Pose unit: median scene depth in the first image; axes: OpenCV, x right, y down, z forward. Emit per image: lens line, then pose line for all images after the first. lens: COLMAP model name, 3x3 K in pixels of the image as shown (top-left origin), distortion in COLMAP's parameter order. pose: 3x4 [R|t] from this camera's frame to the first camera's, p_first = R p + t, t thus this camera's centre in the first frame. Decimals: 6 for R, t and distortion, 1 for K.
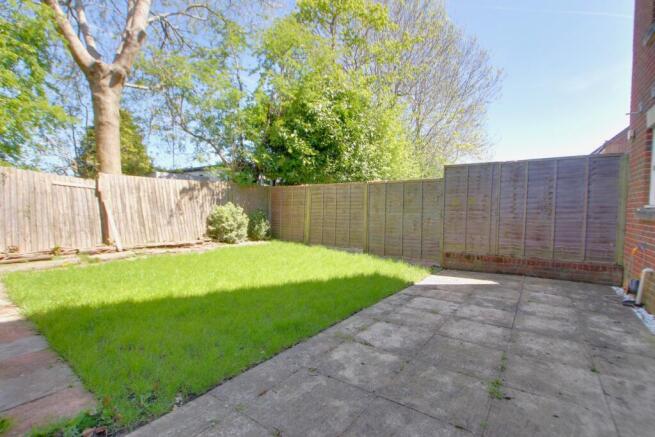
lens RADIAL K [[312.4, 0, 329.4], [0, 312.4, 217.6], [0, 0, 1]] dist [-0.032152, 0.002659]
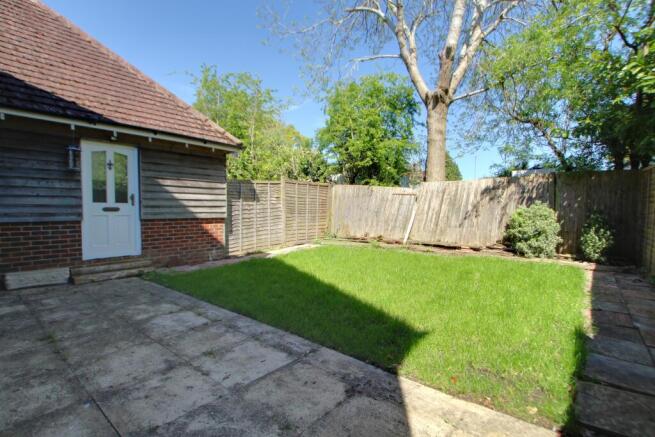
lens RADIAL K [[312.4, 0, 329.9], [0, 312.4, 219.0], [0, 0, 1]] dist [-0.032152, 0.002659]
pose [[-0.077796, 0.017247, -0.996820, 1.021723], [-0.028776, 0.999395, 0.019537, -0.016490], [0.996554, 0.030204, -0.077253, 1.338895]]
